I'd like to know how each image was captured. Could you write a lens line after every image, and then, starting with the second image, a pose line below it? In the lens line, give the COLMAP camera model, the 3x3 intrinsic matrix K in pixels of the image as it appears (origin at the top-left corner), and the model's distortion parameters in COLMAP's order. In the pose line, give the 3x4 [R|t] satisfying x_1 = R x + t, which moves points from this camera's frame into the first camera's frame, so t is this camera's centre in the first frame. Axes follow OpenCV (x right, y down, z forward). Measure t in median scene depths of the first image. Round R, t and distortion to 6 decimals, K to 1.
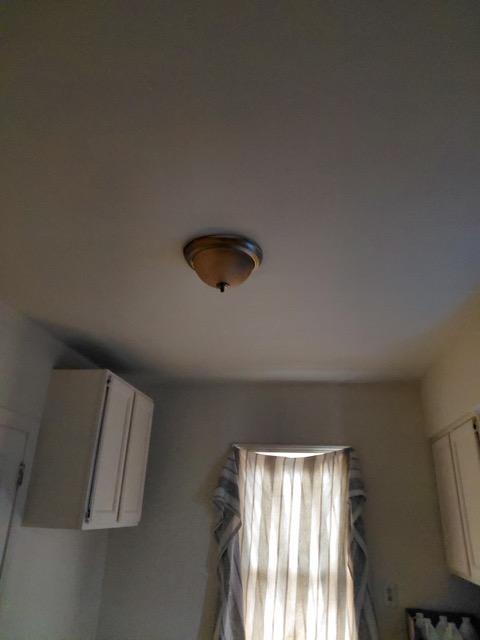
lens RADIAL K [[477.0, 0, 242.2], [0, 477.0, 308.9], [0, 0, 1]] dist [0.080057, -0.149452]
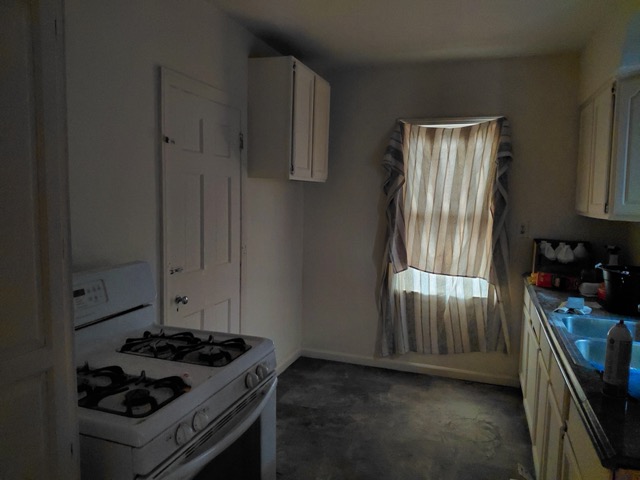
lens RADIAL K [[477.0, 0, 315.9], [0, 477.0, 242.3], [0, 0, 1]] dist [0.080057, -0.149452]
pose [[0.983722, 0.013966, -0.179152, -0.004703], [0.072568, 0.881189, 0.467162, -0.016485], [0.164391, -0.472558, 0.865832, -0.209380]]
